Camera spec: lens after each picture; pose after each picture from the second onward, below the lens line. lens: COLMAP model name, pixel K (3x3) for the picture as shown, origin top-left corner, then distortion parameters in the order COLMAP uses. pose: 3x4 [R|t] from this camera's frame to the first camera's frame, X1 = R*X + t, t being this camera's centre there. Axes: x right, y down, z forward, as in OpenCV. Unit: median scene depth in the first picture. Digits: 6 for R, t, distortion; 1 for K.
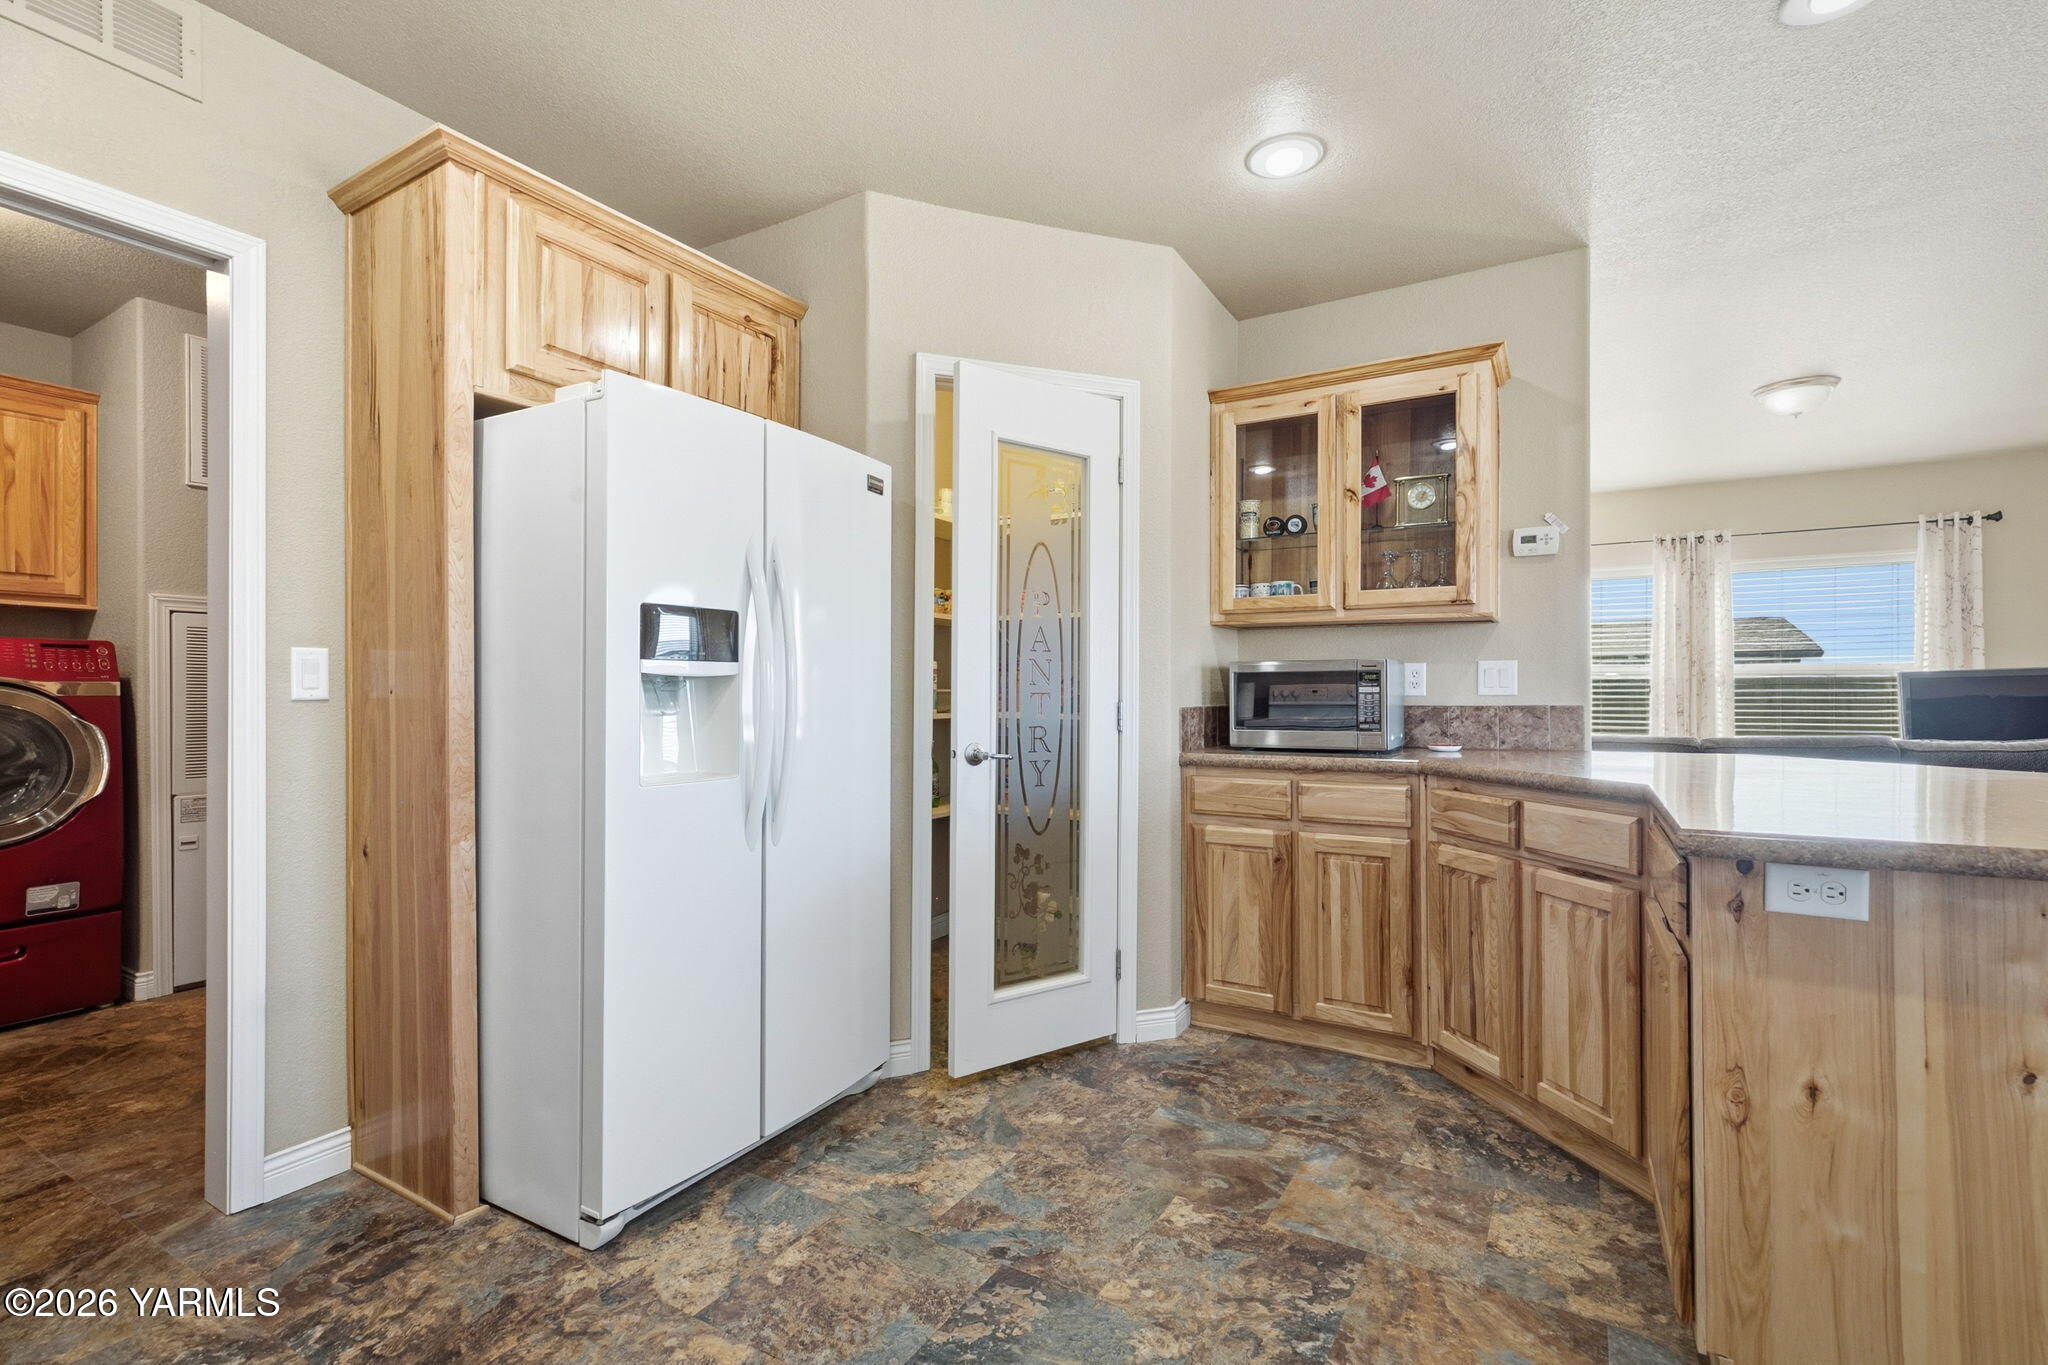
lens RADIAL K [[914.0, 0, 1026.2], [0, 914.0, 689.6], [0, 0, 1]] dist [0.001603, 0.000480]
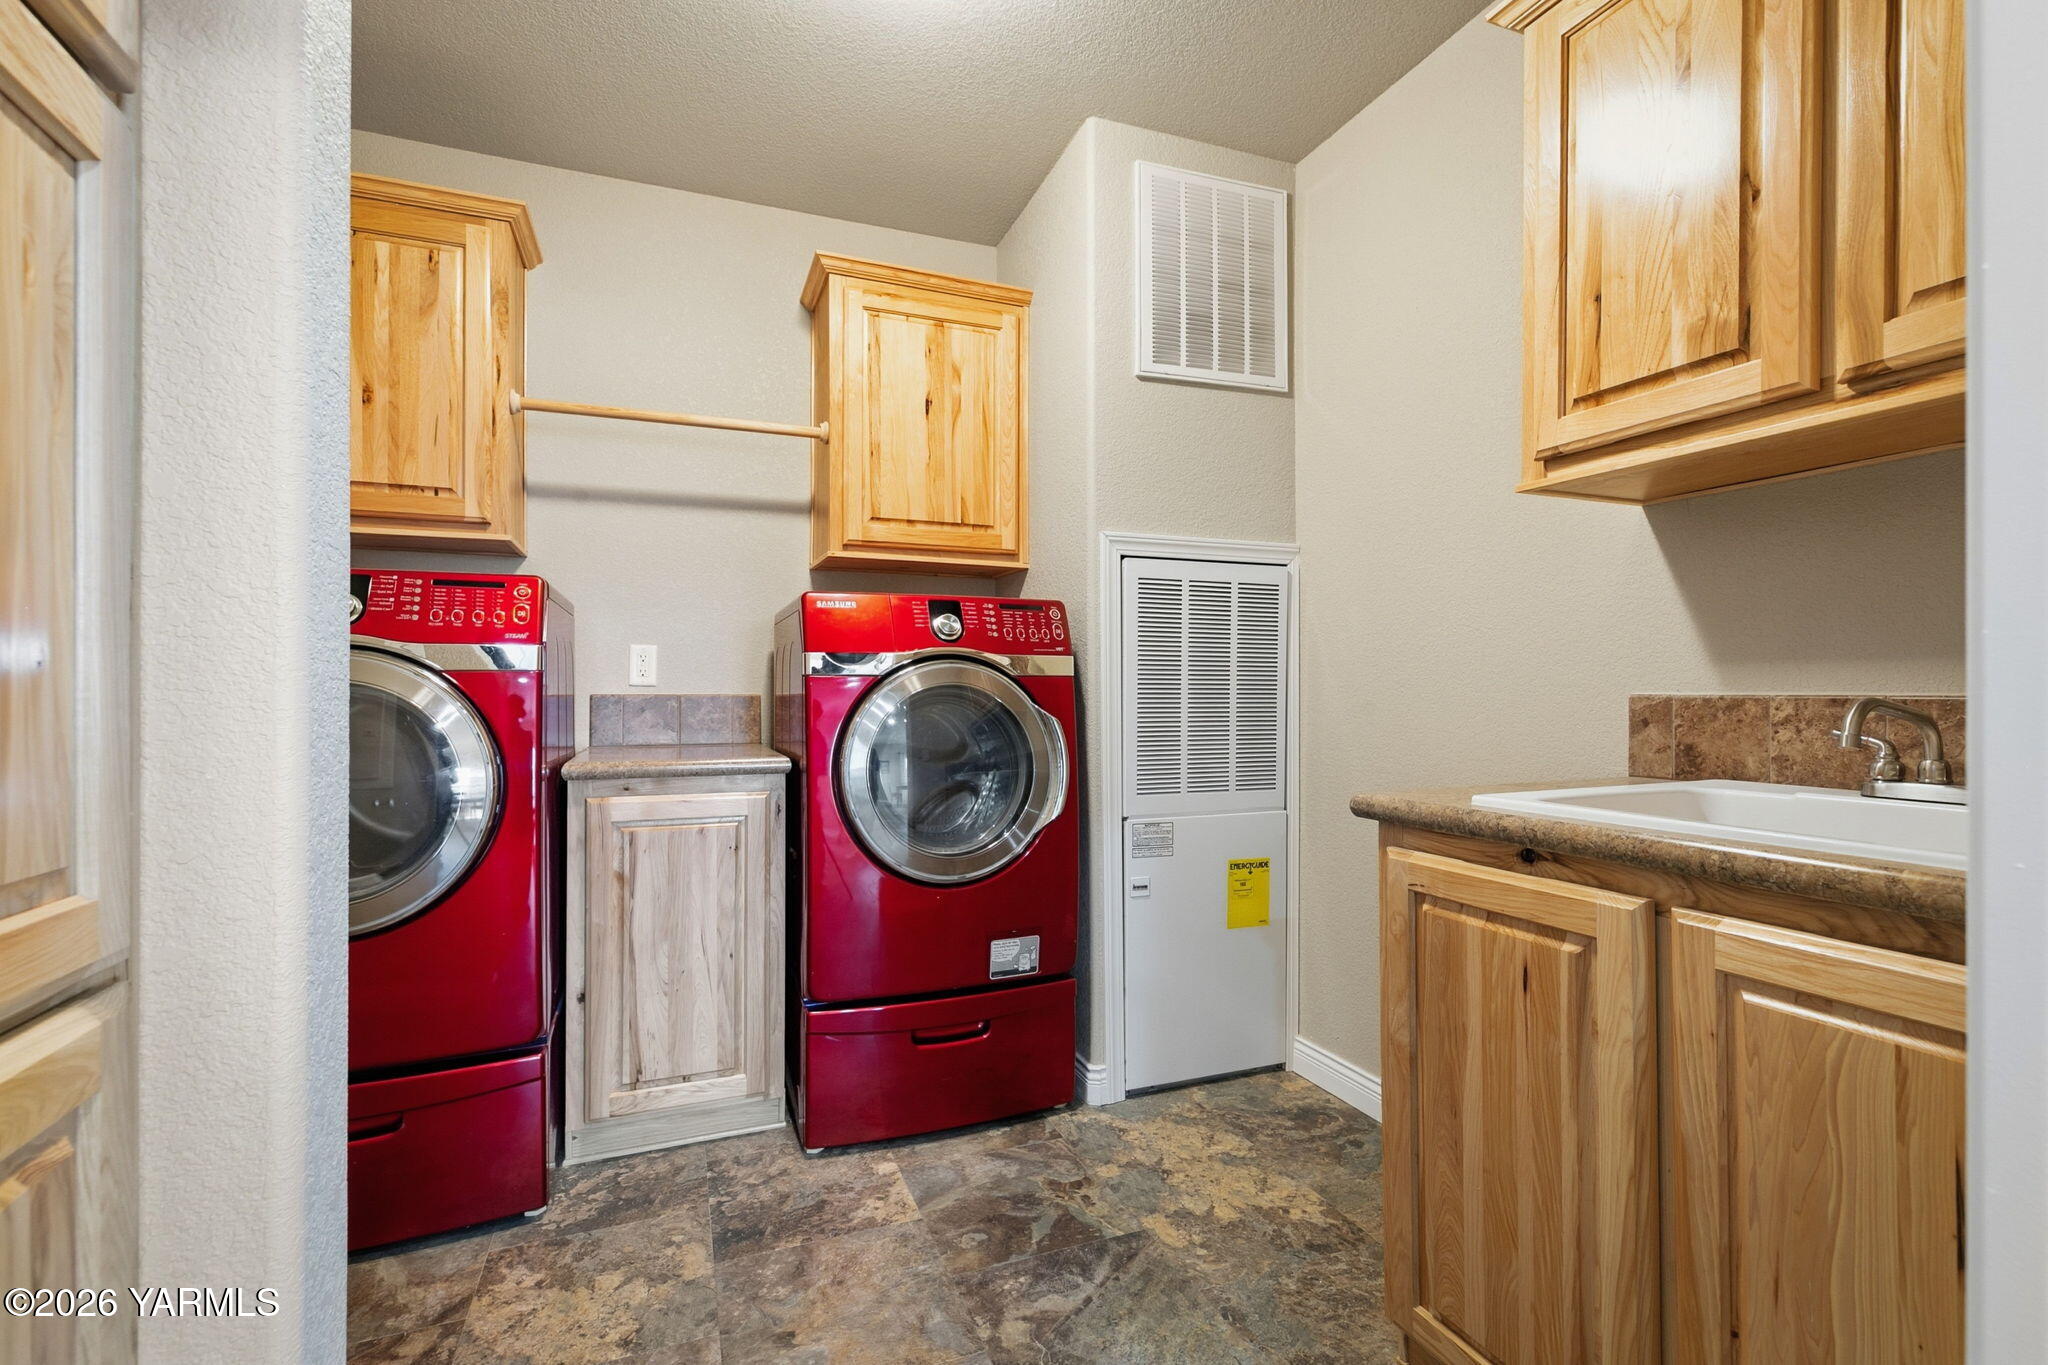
lens RADIAL K [[927.2, 0, 1031.4], [0, 927.2, 673.7], [0, 0, 1]] dist [0.001040, 0.000227]
pose [[0.785885, -0.005553, -0.618347, -0.571003], [0.001055, 0.999970, -0.007639, 0.010862], [0.618371, 0.005352, 0.785868, 0.413765]]
